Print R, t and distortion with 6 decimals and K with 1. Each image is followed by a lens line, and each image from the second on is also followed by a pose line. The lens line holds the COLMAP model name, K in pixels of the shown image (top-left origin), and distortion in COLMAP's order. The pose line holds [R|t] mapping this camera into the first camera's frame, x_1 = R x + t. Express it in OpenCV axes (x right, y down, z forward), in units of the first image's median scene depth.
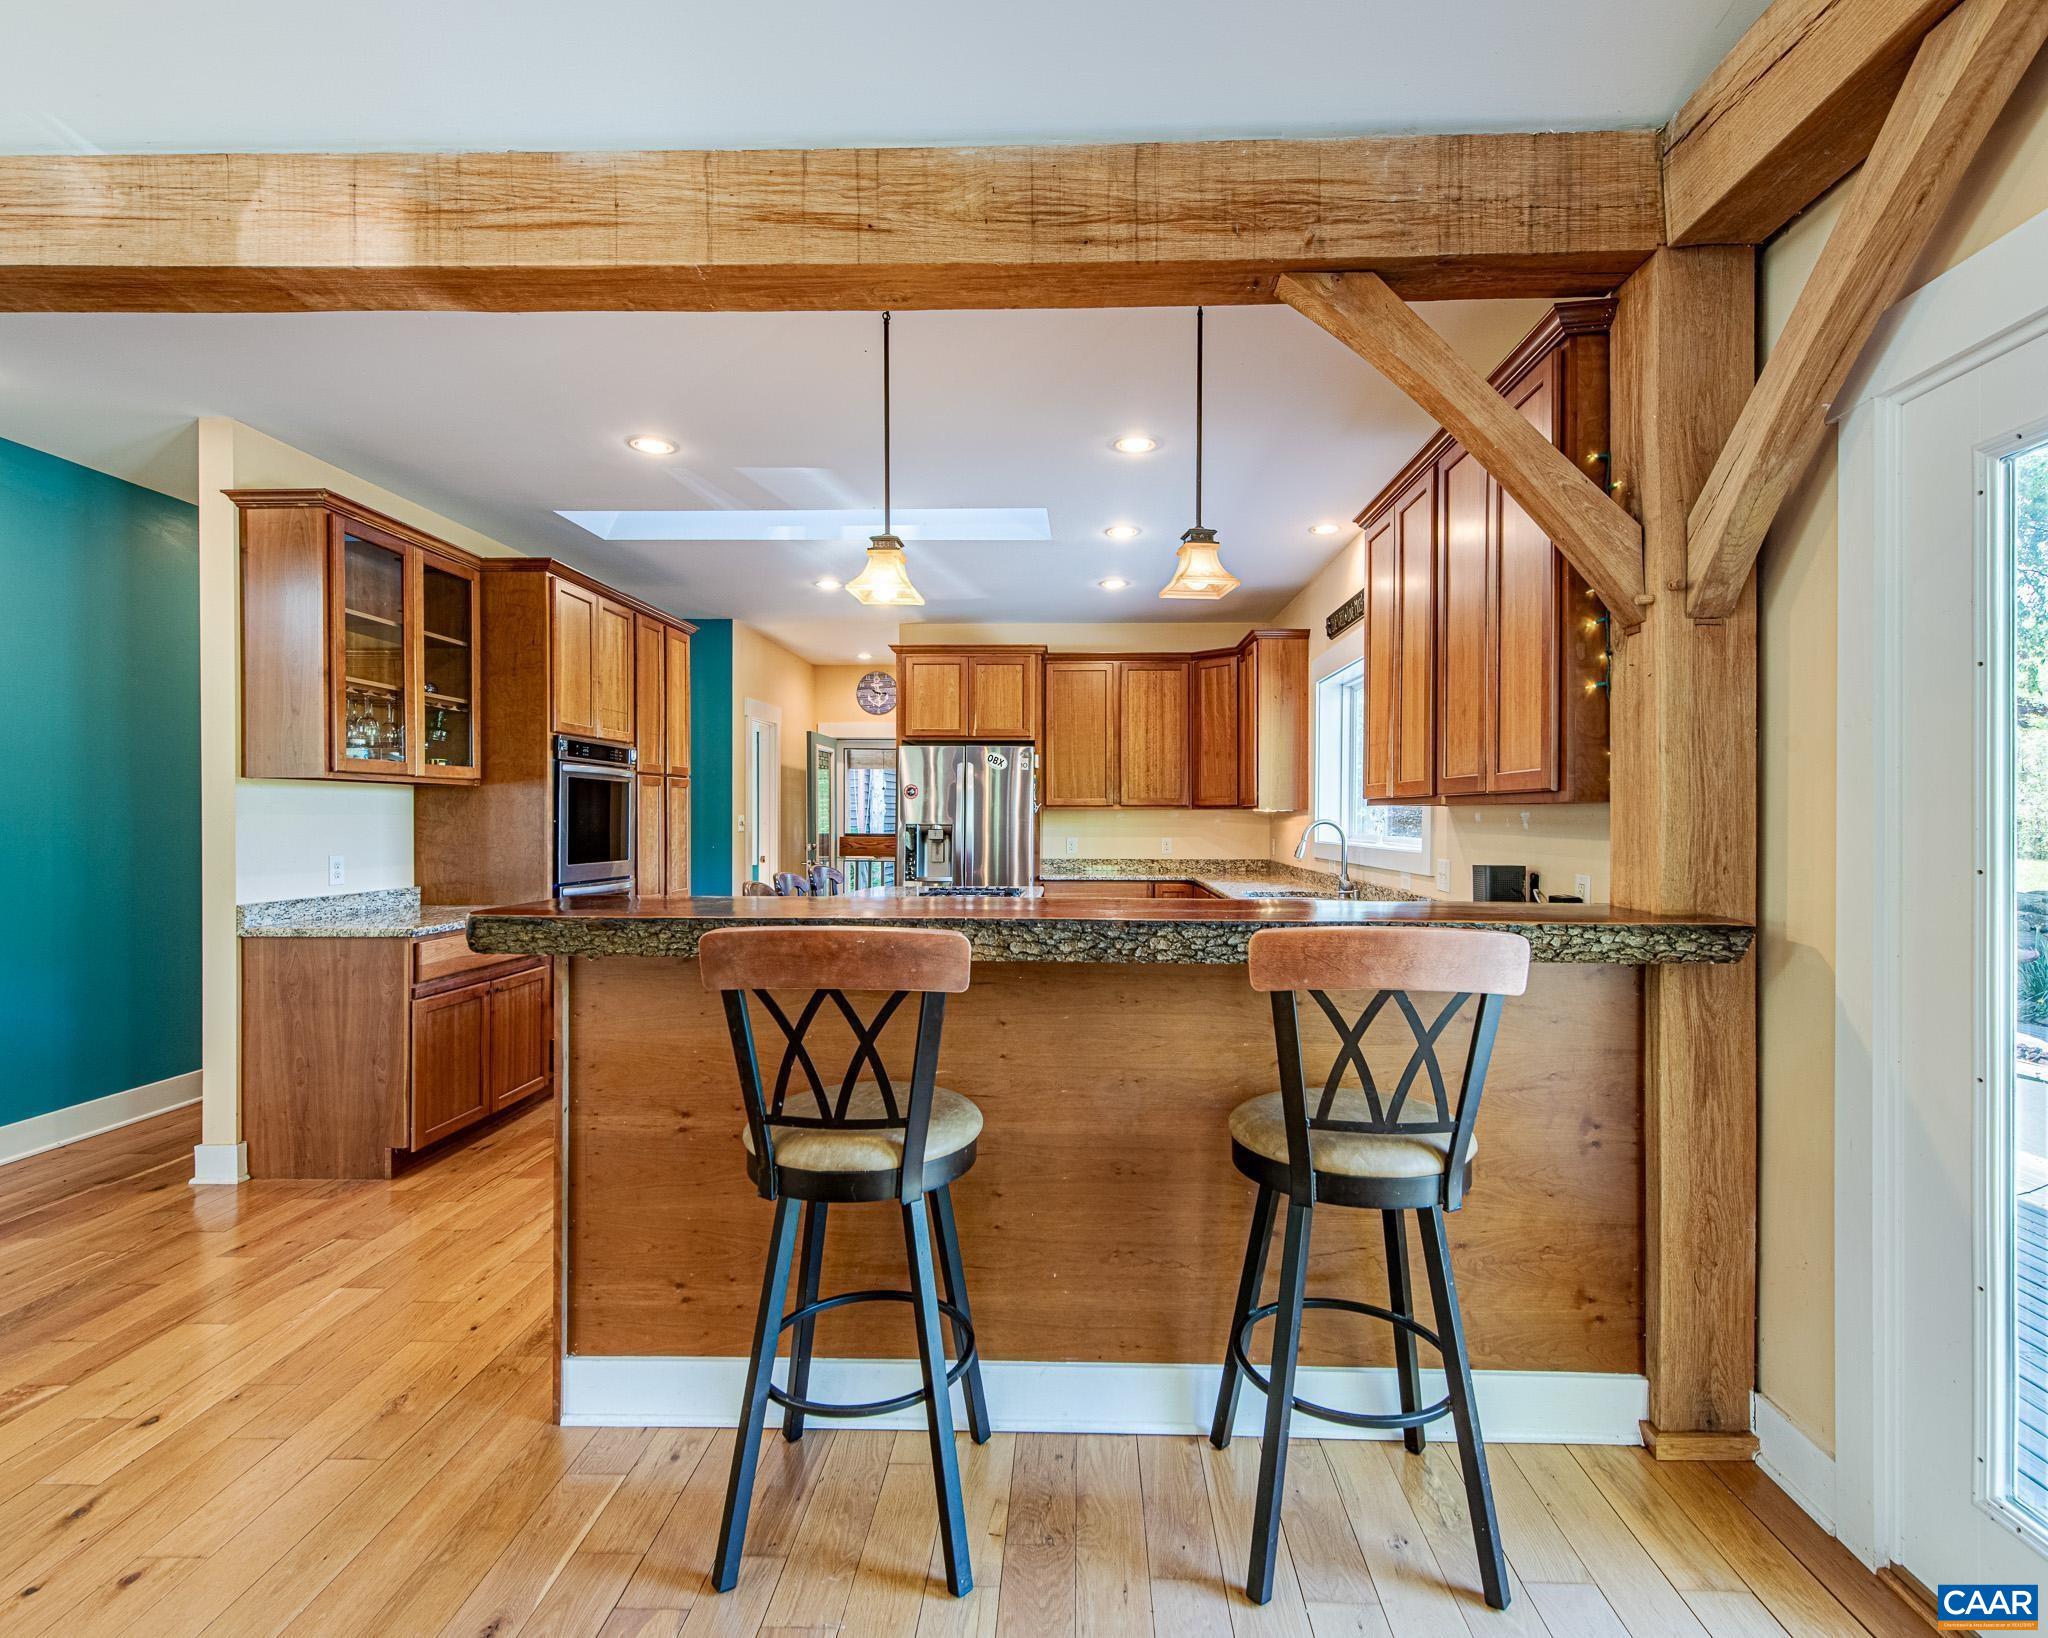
lens RADIAL K [[980.0, 0, 1051.9], [0, 980.0, 813.0], [0, 0, 1]] dist [0.009155, -0.001164]
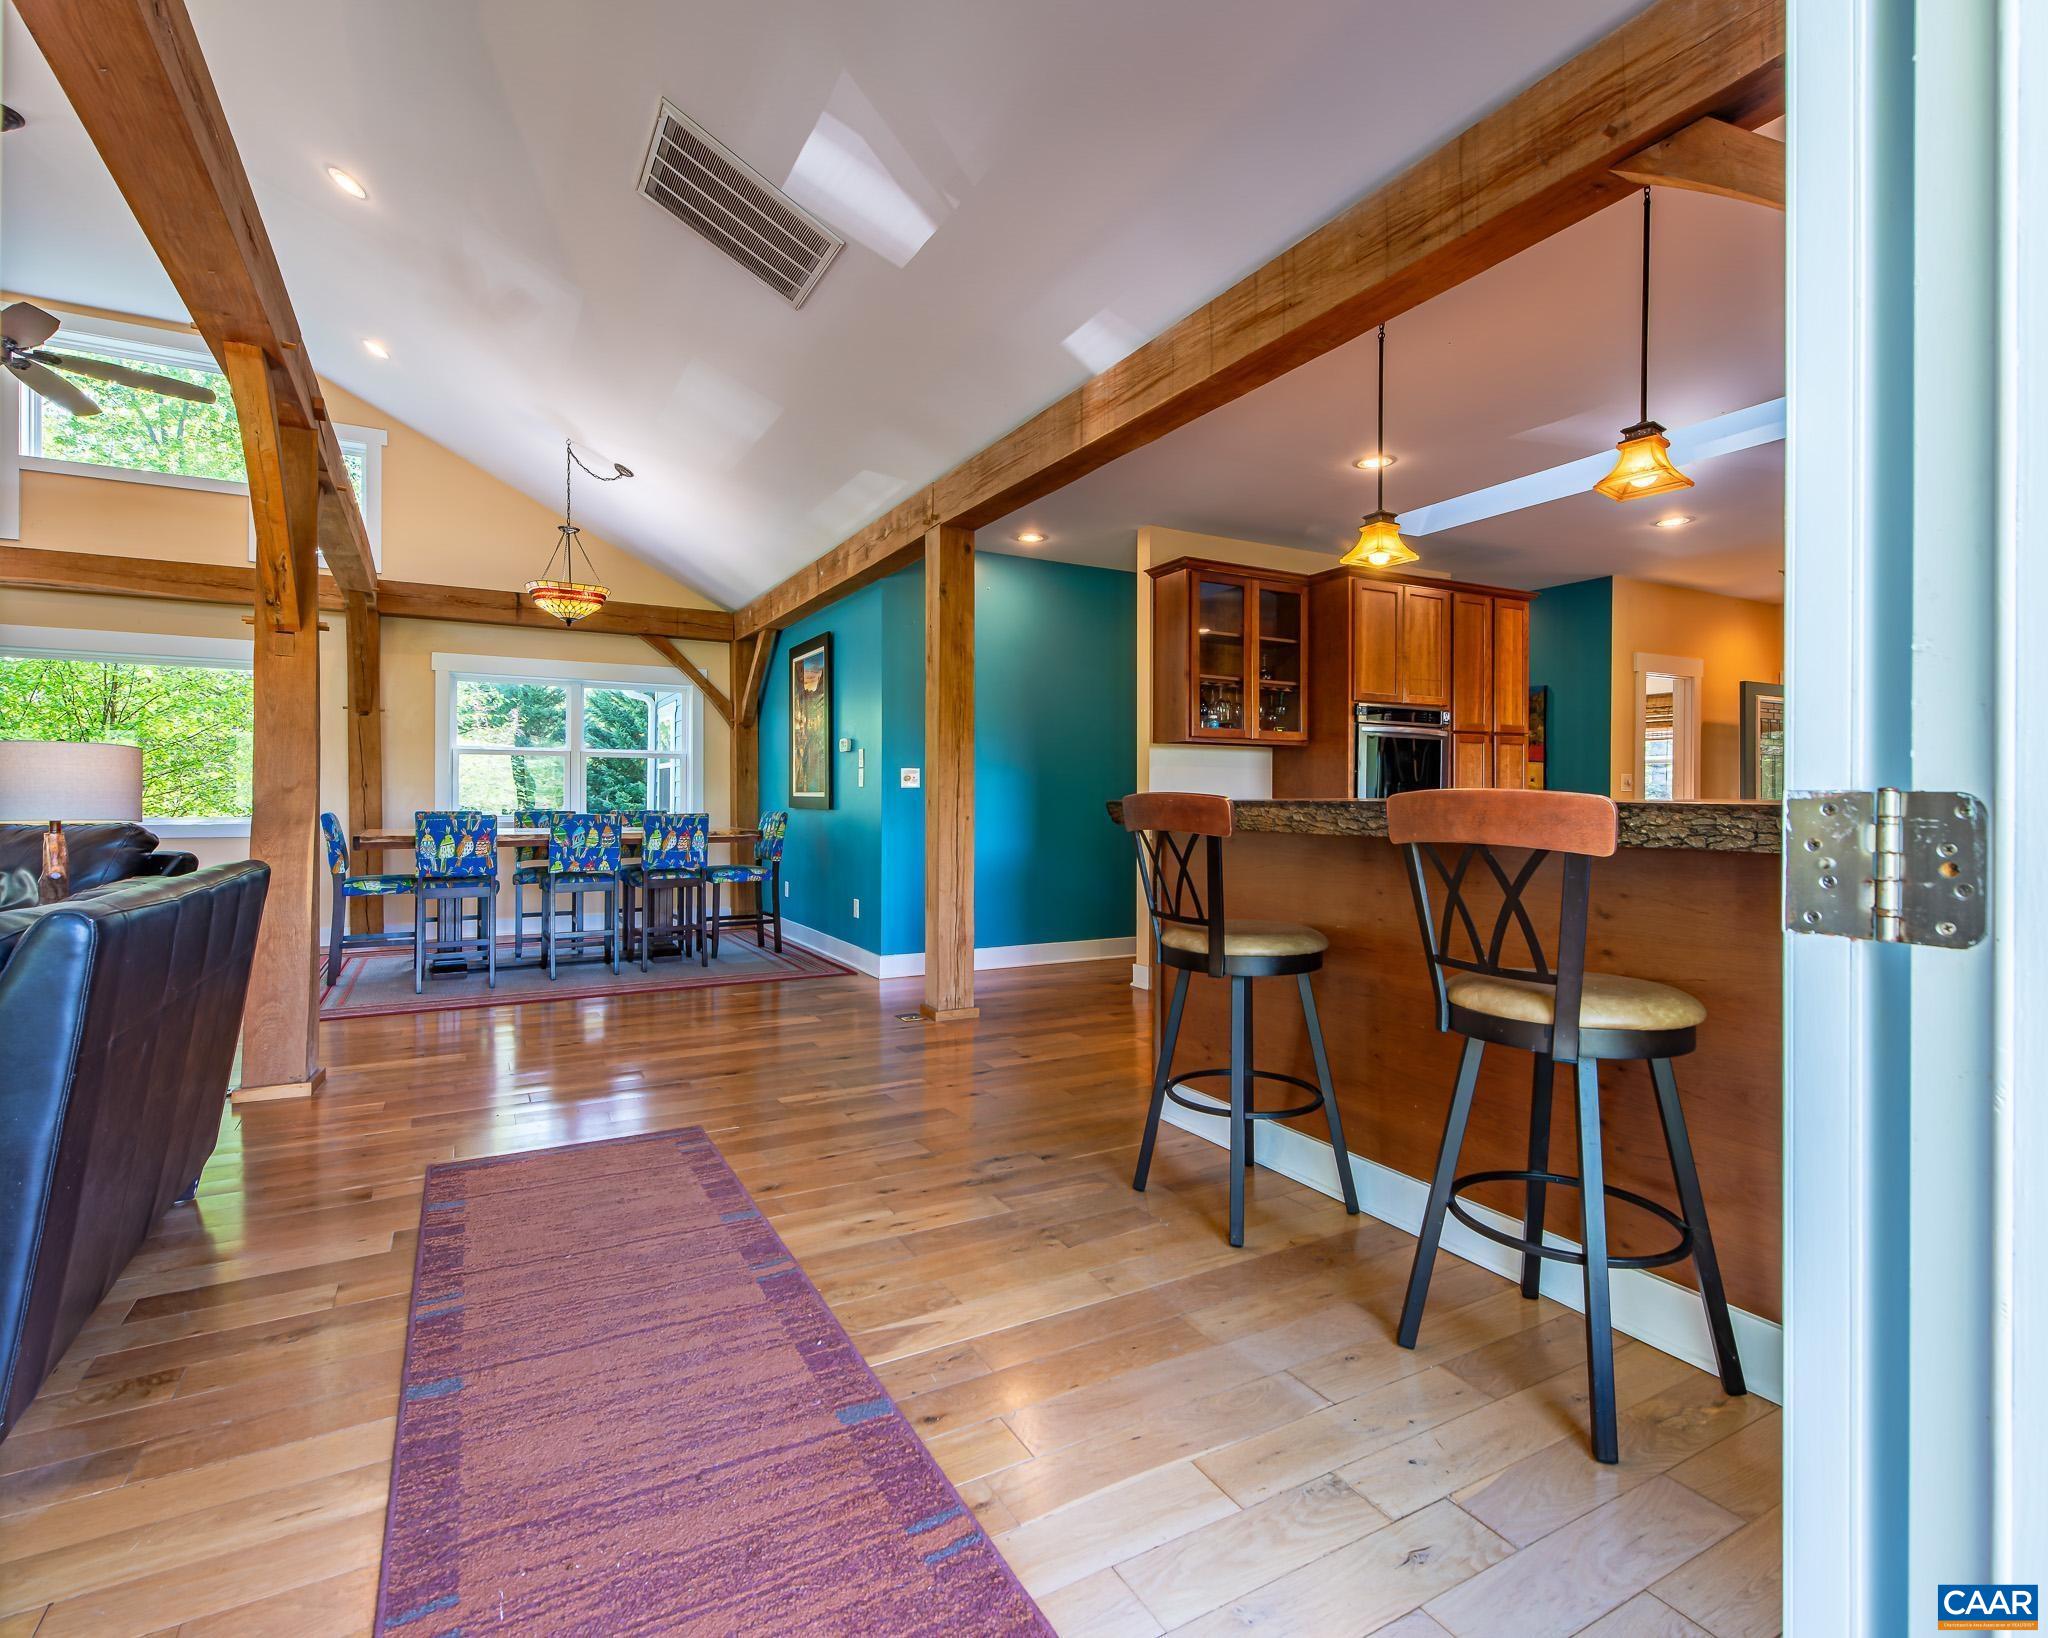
lens RADIAL K [[992.4, 0, 1032.5], [0, 992.4, 786.1], [0, 0, 1]] dist [0.042463, -0.013654]
pose [[0.514080, -0.010598, -0.857677, 0.413757], [-0.001512, 0.999911, -0.013263, 0.048813], [0.857741, 0.008115, 0.514018, -0.014089]]
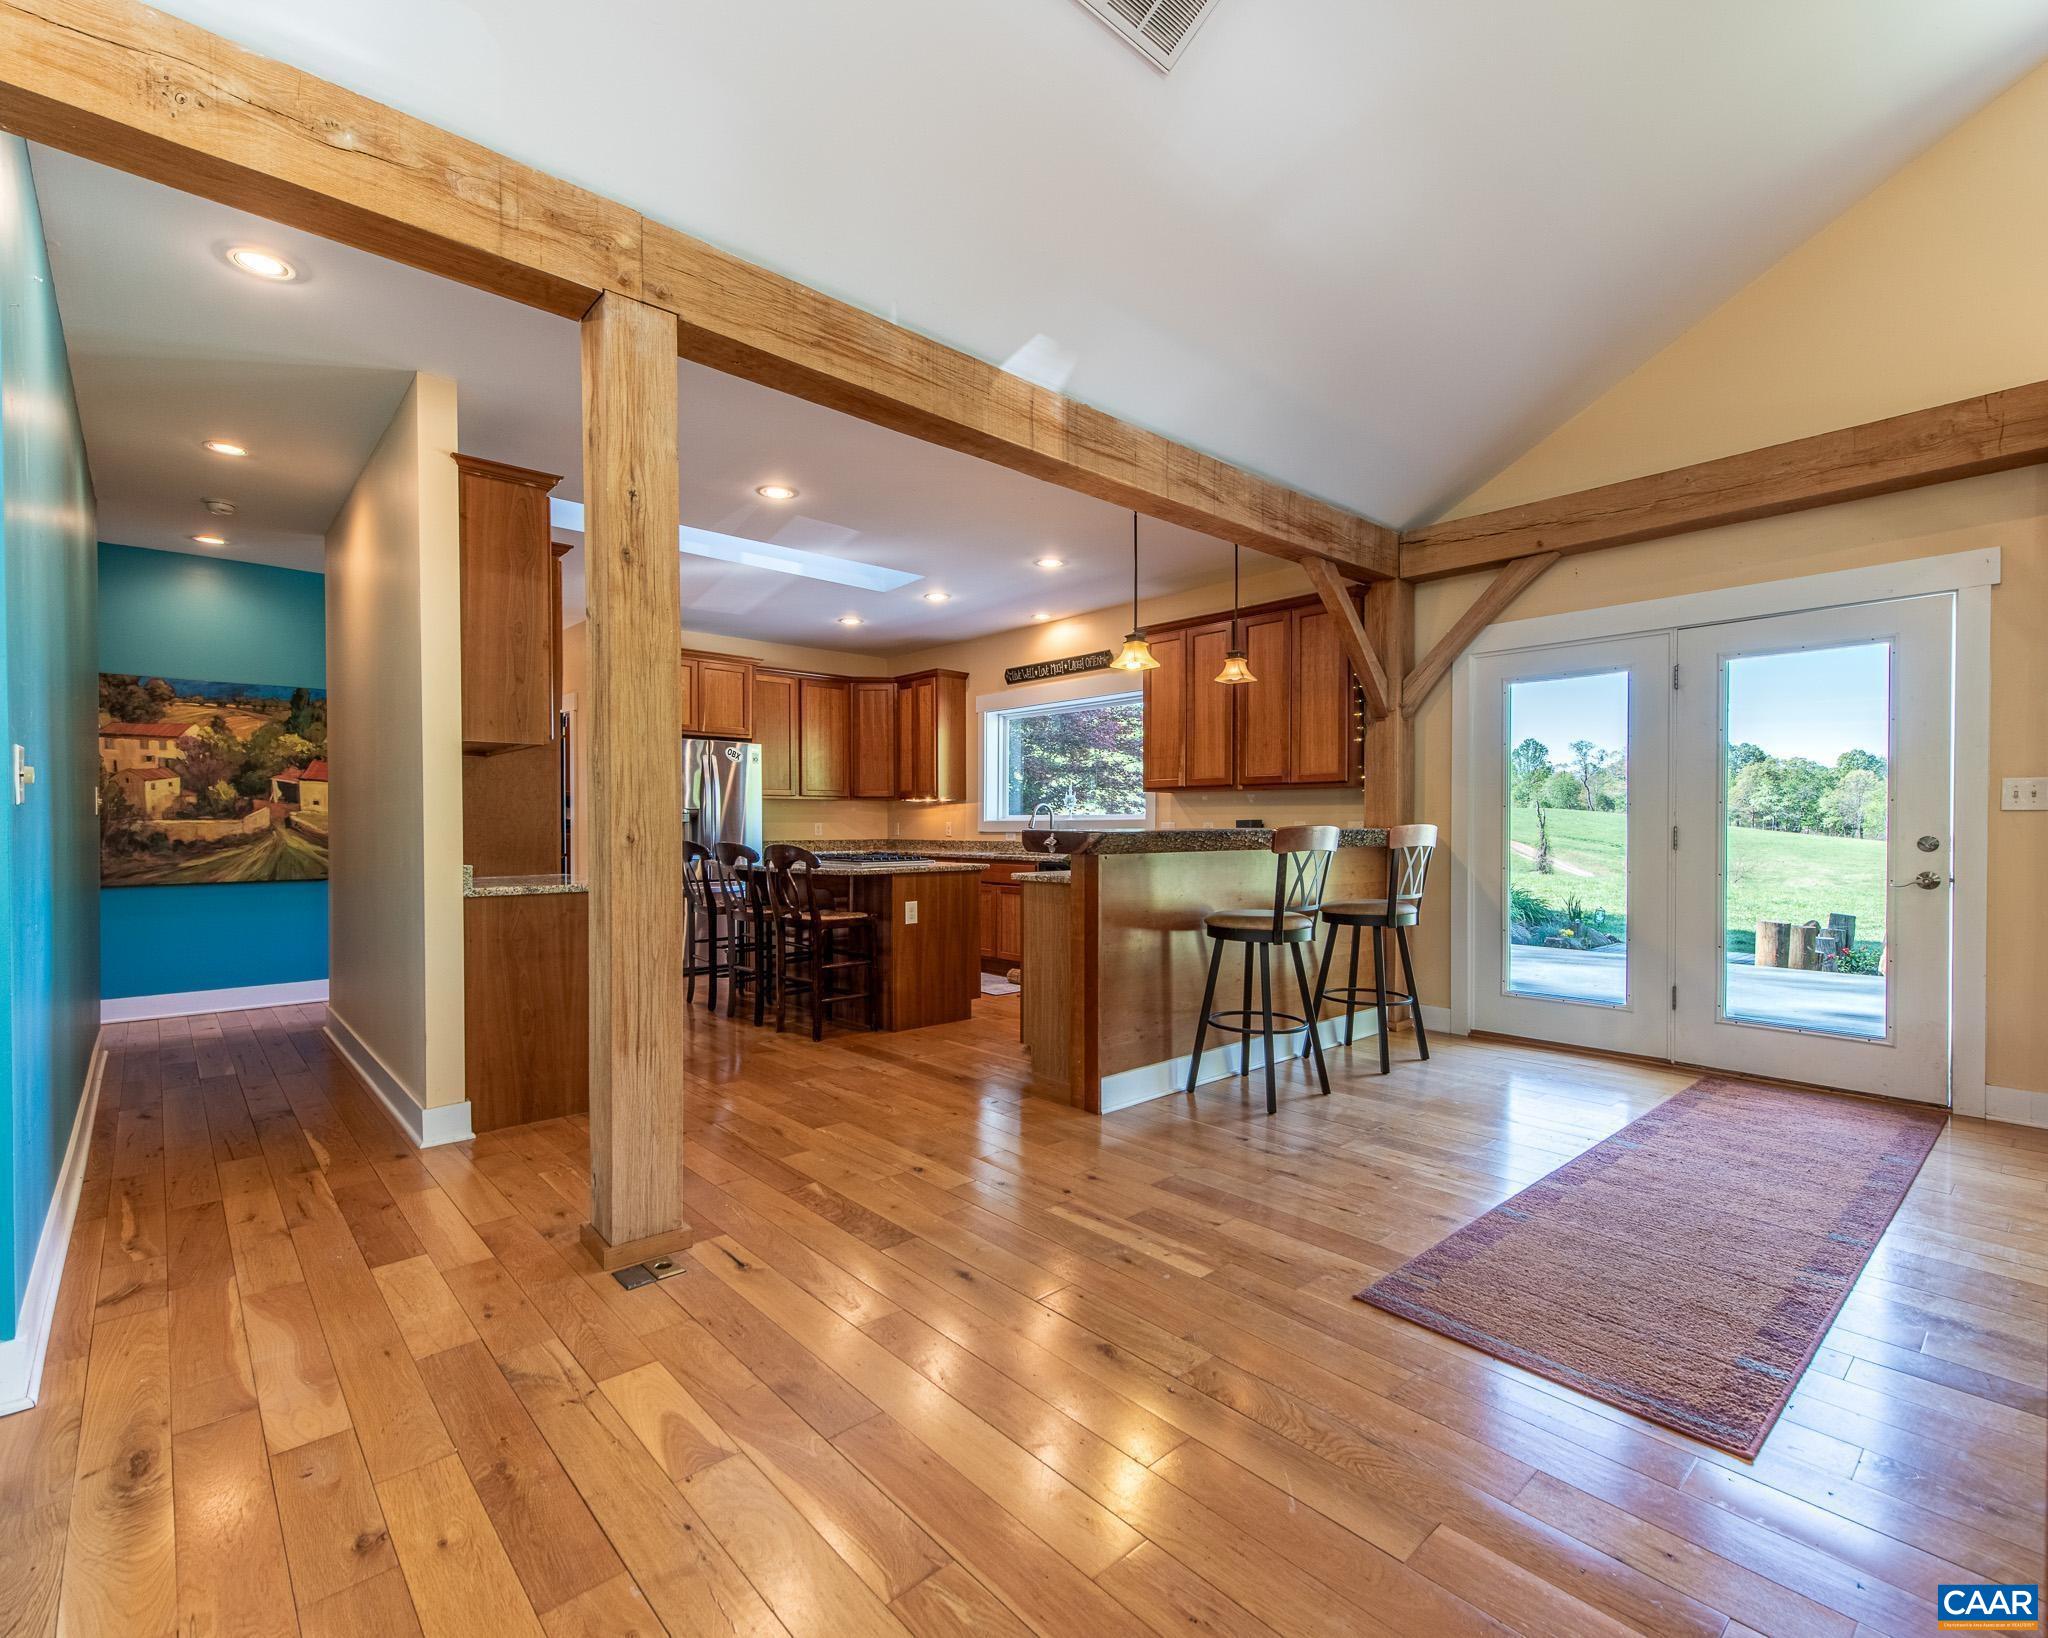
lens RADIAL K [[957.9, 0, 1014.0], [0, 957.9, 831.7], [0, 0, 1]] dist [0.018223, -0.007062]
pose [[0.729027, -0.008223, 0.684435, -0.938345], [0.000371, 0.999932, 0.011618, 0.040007], [-0.684484, -0.008216, 0.728981, -0.091907]]
